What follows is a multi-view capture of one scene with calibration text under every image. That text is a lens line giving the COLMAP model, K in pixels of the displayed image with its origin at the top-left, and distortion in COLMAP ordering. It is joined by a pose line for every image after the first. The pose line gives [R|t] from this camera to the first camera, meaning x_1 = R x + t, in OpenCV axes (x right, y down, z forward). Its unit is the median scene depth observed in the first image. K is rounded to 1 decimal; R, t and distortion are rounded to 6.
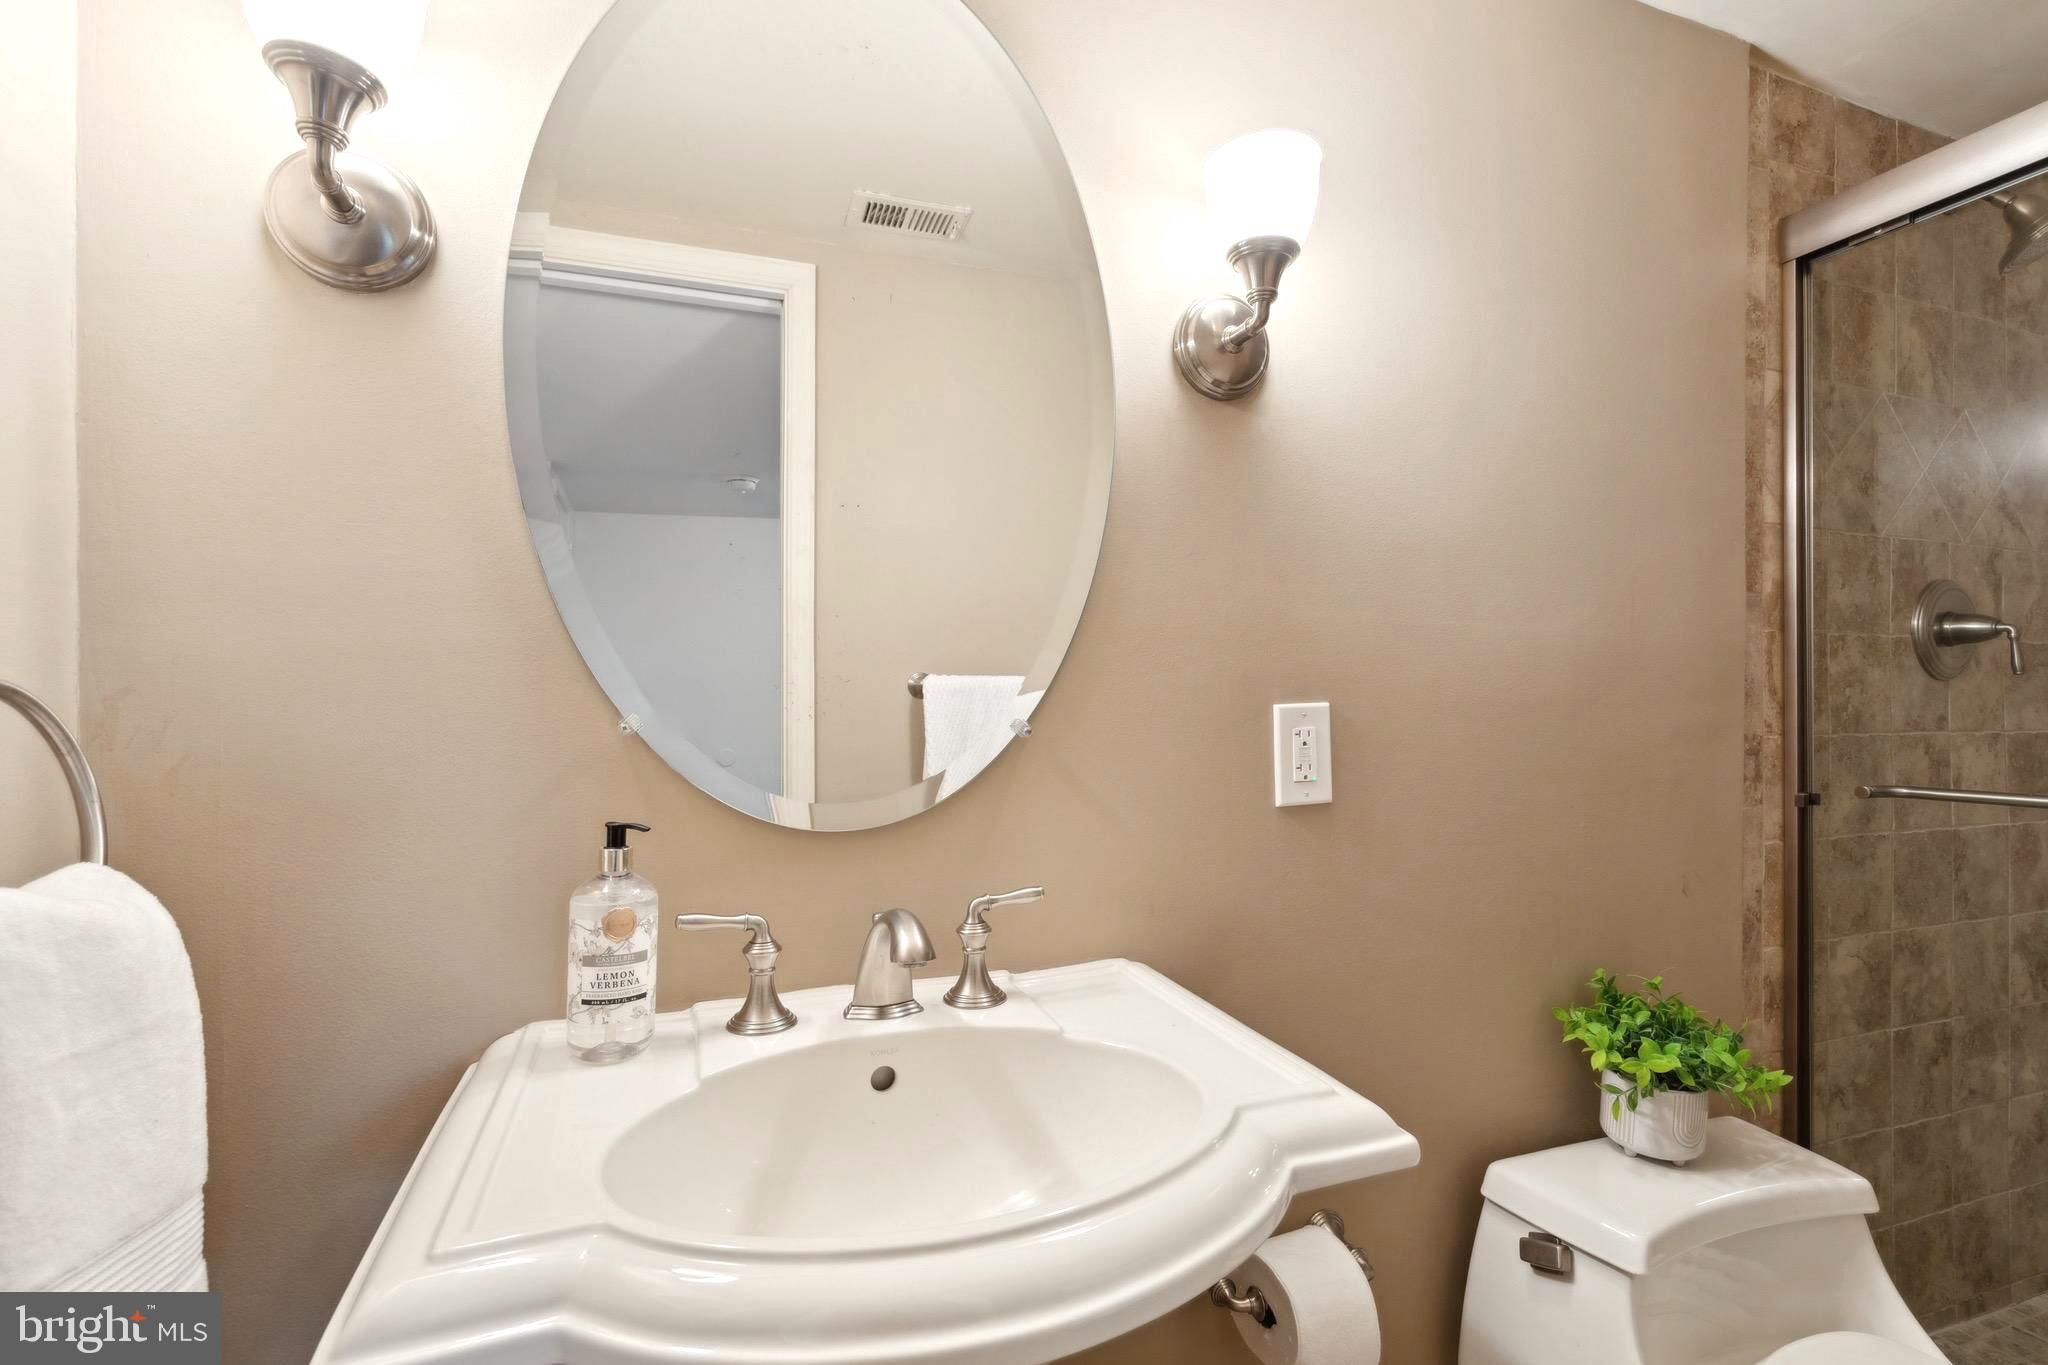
lens RADIAL K [[930.7, 0, 1036.2], [0, 930.7, 704.0], [0, 0, 1]] dist [0.002078, -0.000628]
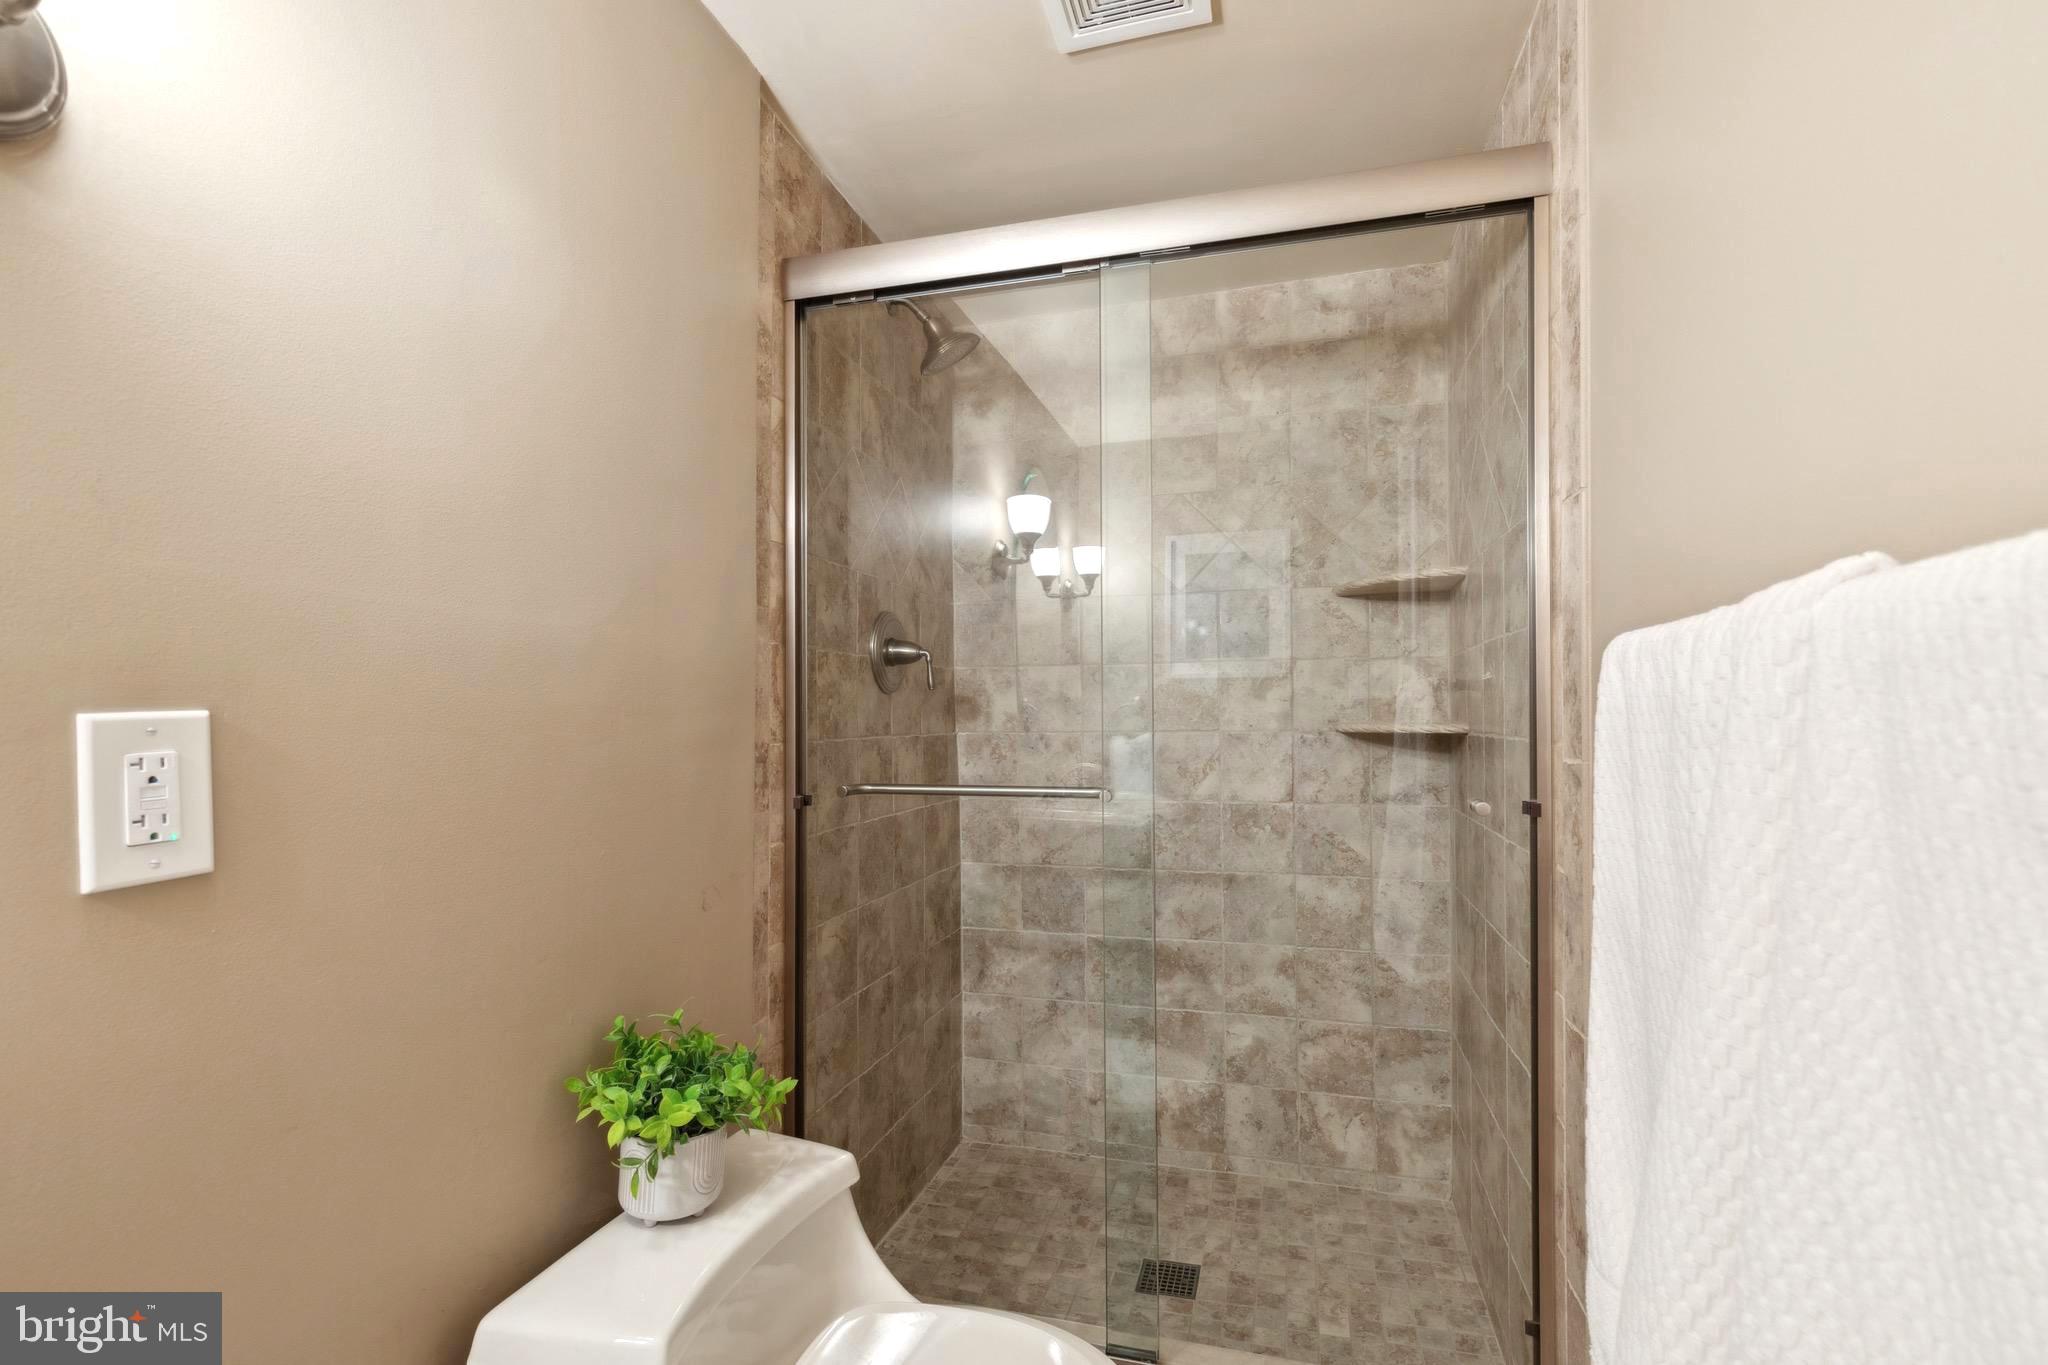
lens RADIAL K [[930.7, 0, 1036.2], [0, 930.7, 704.0], [0, 0, 1]] dist [0.002078, -0.000628]
pose [[0.578308, 0.007779, 0.815782, 0.099221], [0.000992, 0.999947, -0.010238, 0.000653], [-0.815818, 0.006730, 0.578269, 0.148655]]
